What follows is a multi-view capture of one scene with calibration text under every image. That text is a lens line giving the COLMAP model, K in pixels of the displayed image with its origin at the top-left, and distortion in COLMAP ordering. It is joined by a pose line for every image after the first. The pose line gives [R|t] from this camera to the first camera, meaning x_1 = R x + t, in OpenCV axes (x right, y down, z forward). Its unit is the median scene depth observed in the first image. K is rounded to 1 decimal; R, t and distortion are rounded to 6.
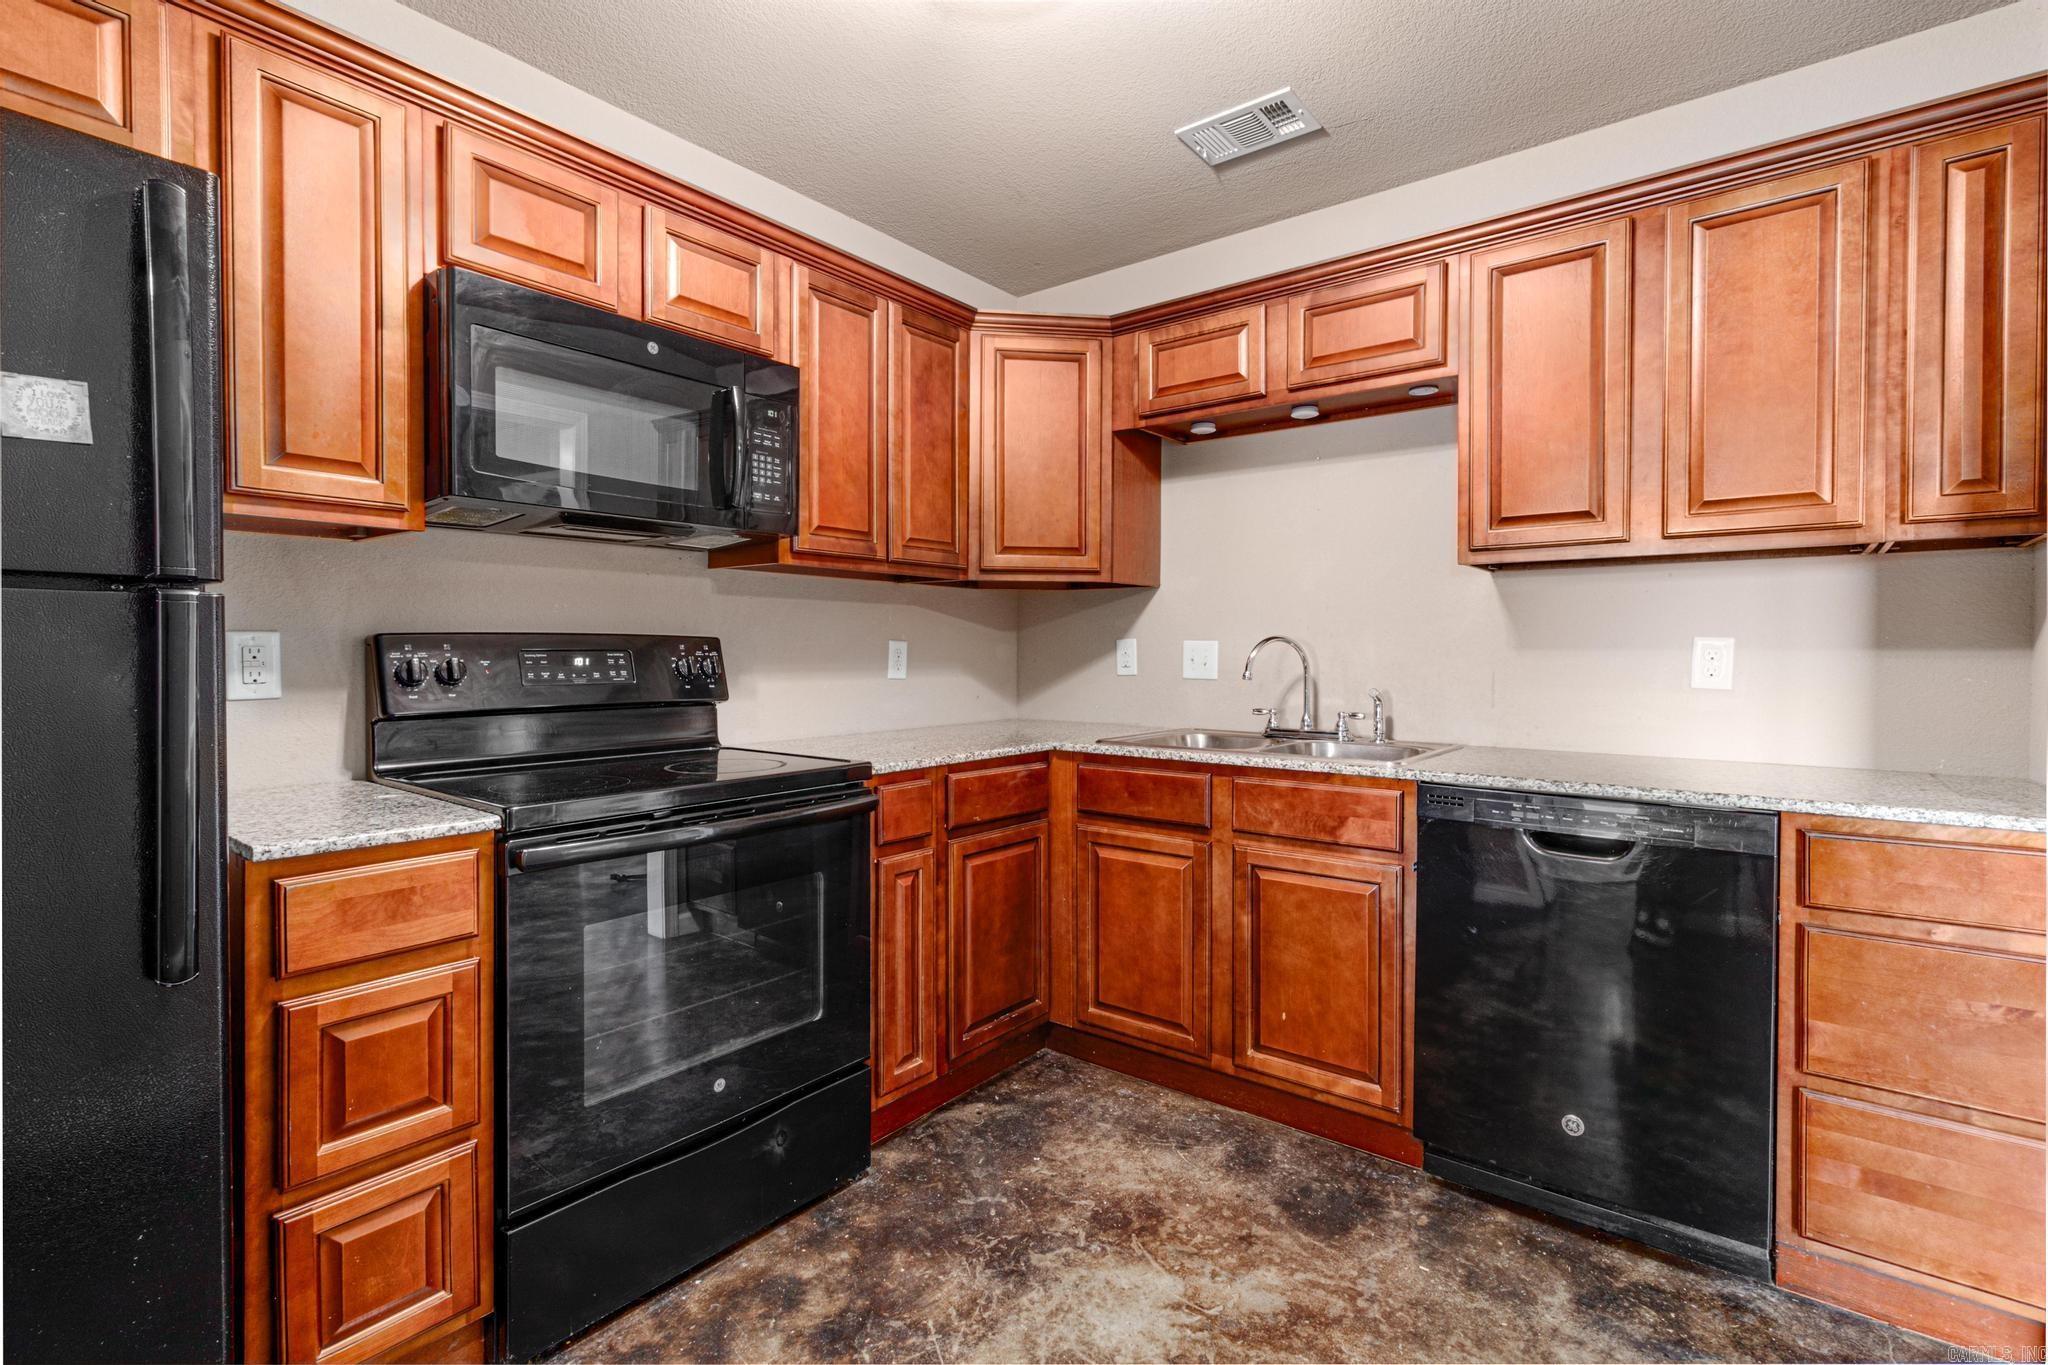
lens RADIAL K [[941.3, 0, 1036.5], [0, 941.3, 659.6], [0, 0, 1]] dist [0.001666, 0.000485]
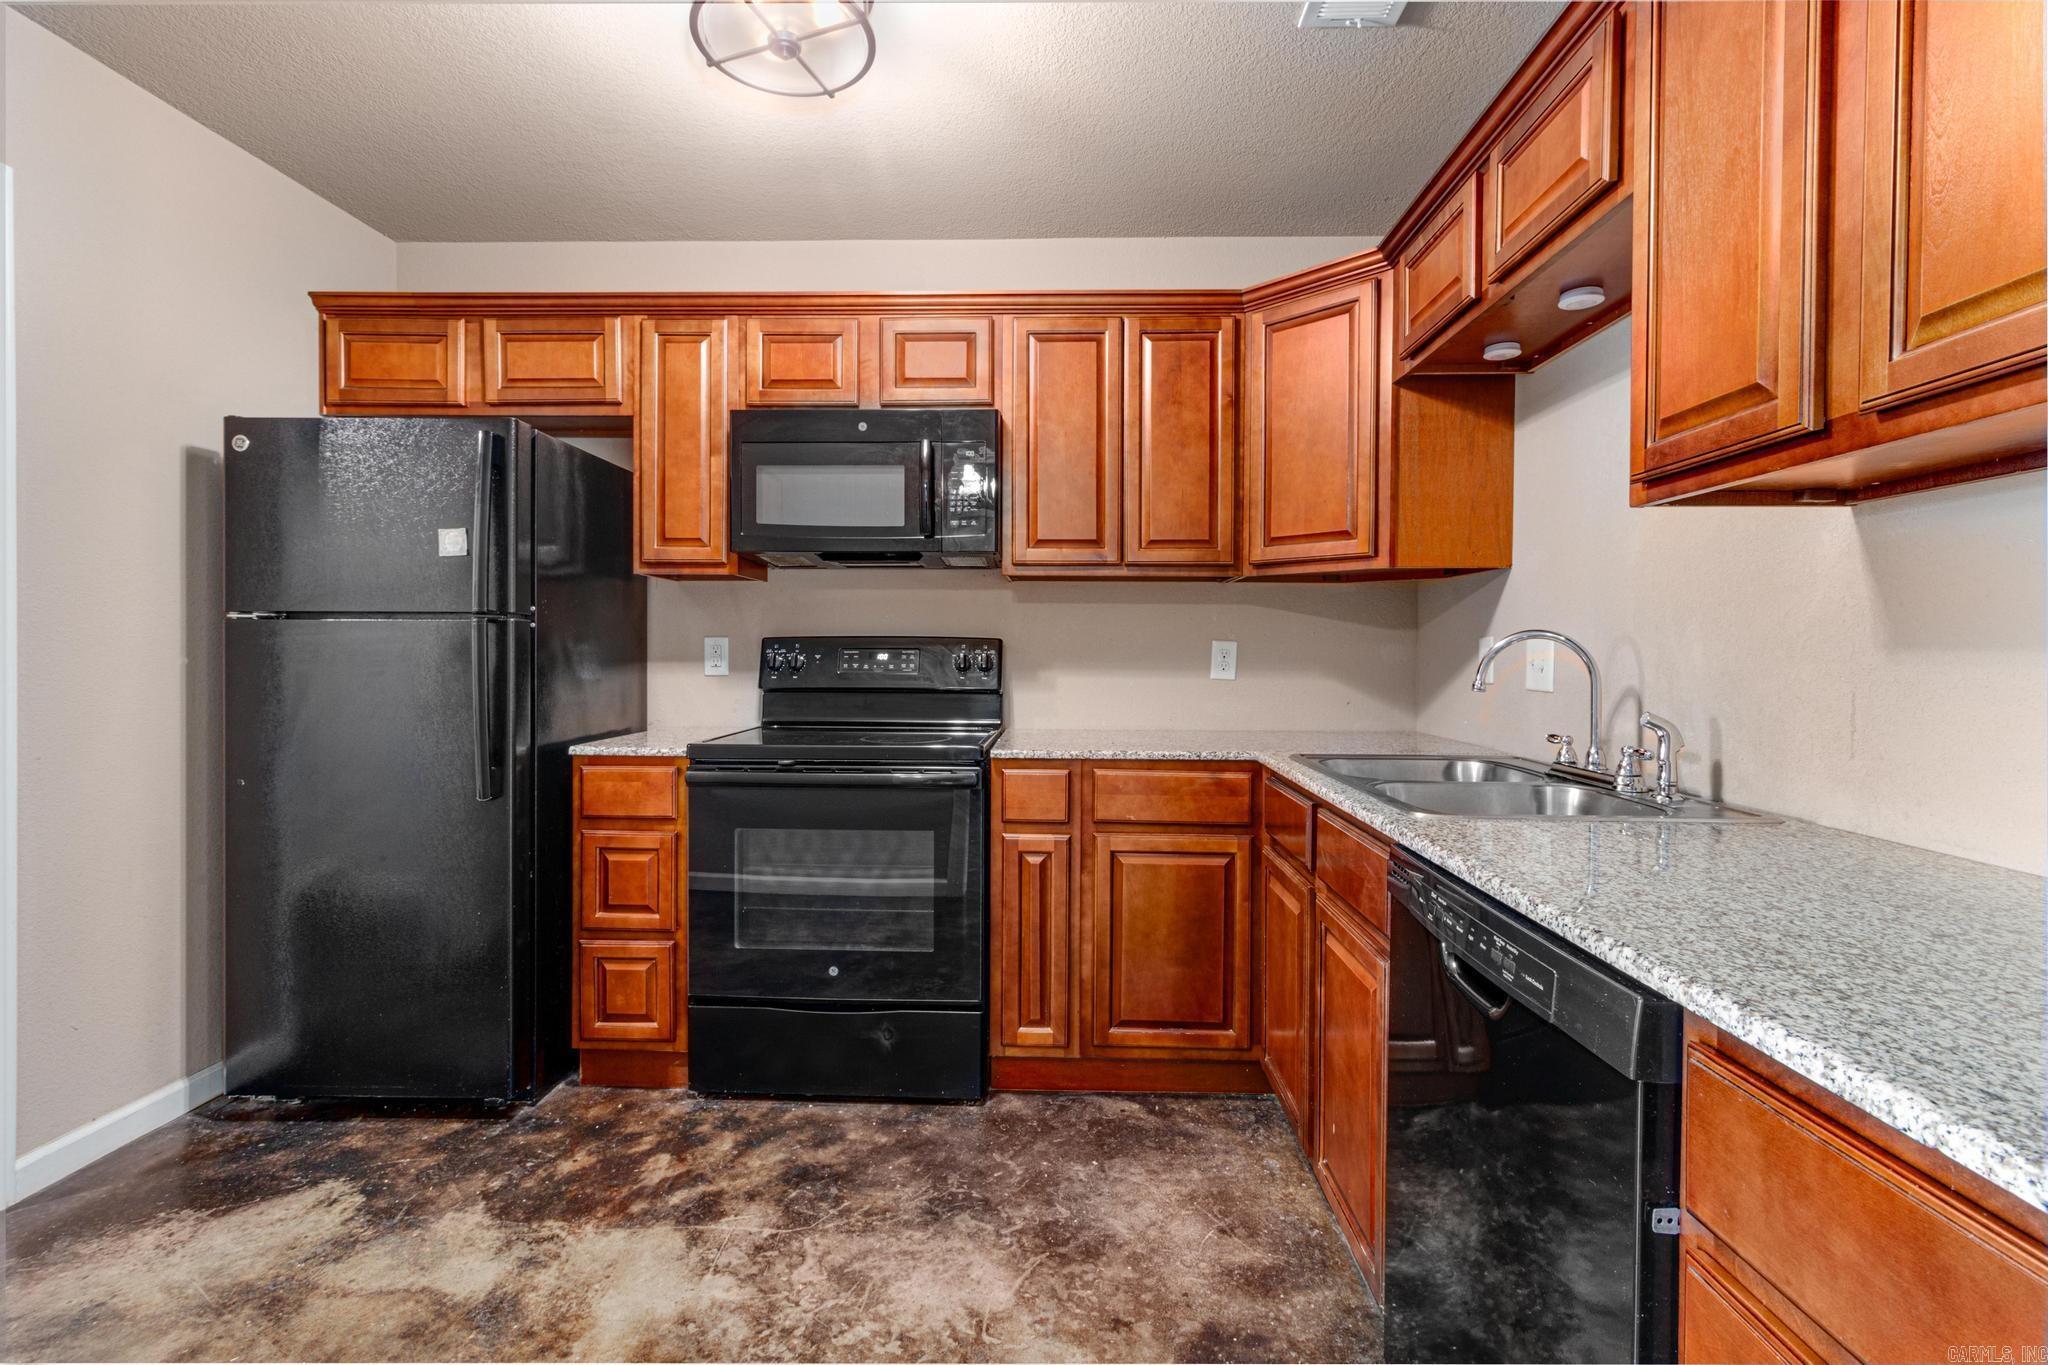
lens RADIAL K [[941.3, 0, 1036.5], [0, 941.3, 659.6], [0, 0, 1]] dist [0.001666, 0.000485]
pose [[0.587009, 0.009208, -0.809528, 0.760138], [-0.013204, 0.999911, 0.001799, 0.000651], [0.809472, 0.009633, 0.587079, 0.364955]]
